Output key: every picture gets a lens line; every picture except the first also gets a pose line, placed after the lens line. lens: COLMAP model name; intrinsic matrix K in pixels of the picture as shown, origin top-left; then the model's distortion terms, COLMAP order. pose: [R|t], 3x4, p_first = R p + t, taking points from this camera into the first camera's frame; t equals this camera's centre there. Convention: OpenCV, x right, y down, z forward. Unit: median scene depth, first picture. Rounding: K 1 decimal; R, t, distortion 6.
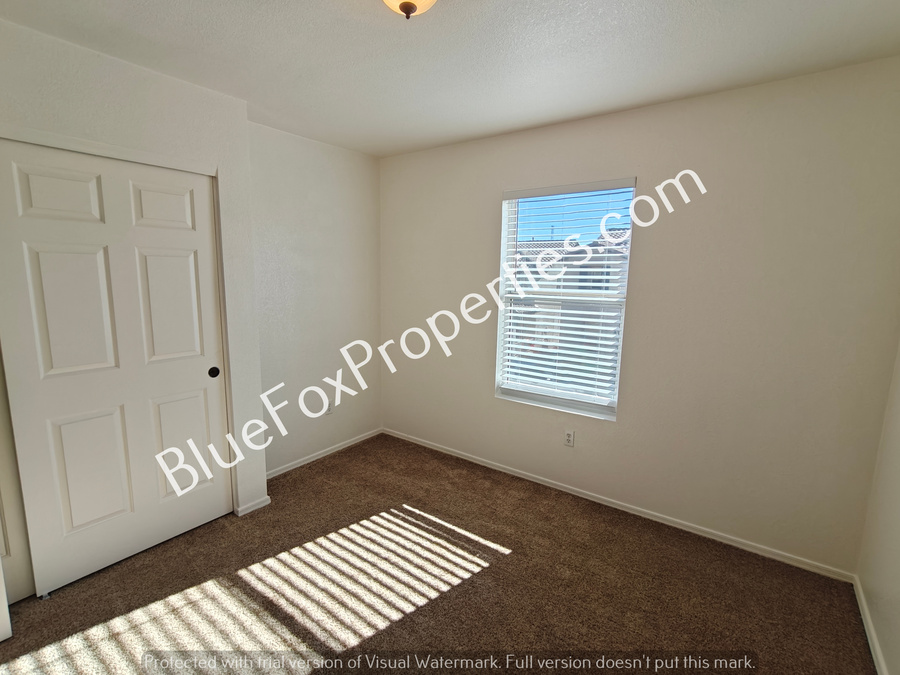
lens RADIAL K [[432.5, 0, 448.1], [0, 432.5, 335.0], [0, 0, 1]] dist [0.001440, 0.000607]
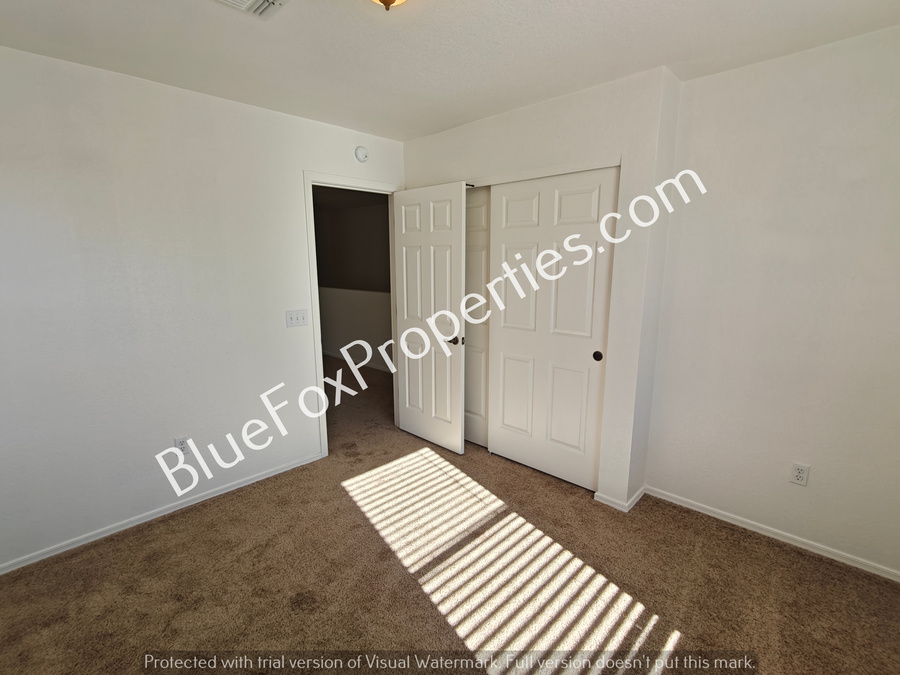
lens RADIAL K [[432.5, 0, 452.2], [0, 432.5, 341.5], [0, 0, 1]] dist [0.001440, 0.000607]
pose [[-0.128128, 0.172636, -0.976617, 0.584587], [-0.147230, 0.970511, 0.190873, -0.108351], [0.980768, 0.168243, -0.098933, 0.817144]]
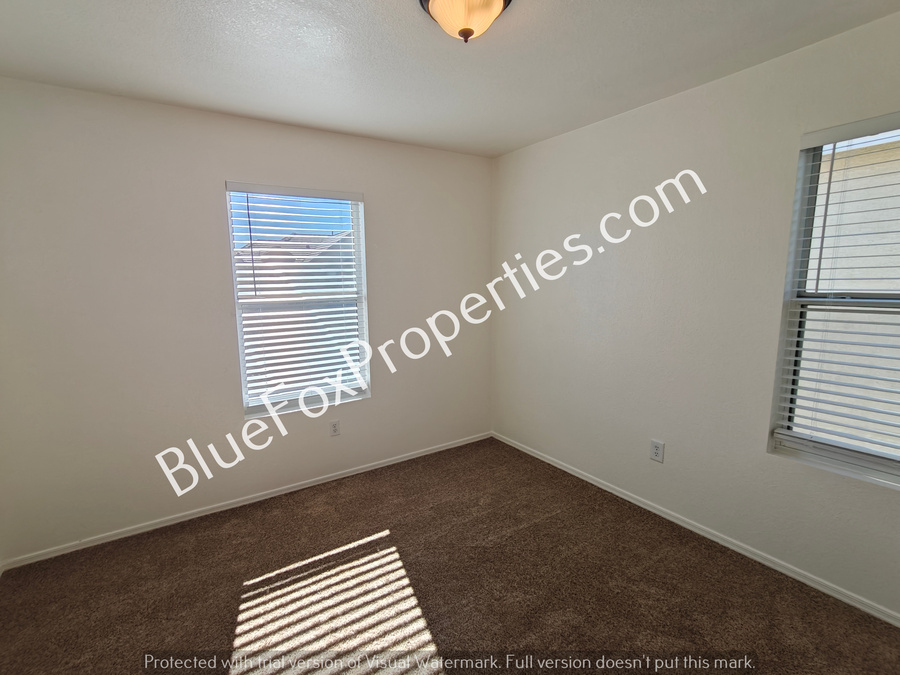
lens RADIAL K [[432.5, 0, 449.1], [0, 432.5, 337.6], [0, 0, 1]] dist [0.001440, 0.000607]
pose [[0.340834, -0.152828, 0.927618, -0.747388], [0.153331, 0.982523, 0.105535, -0.064398], [-0.927535, 0.106263, 0.358311, 0.430466]]
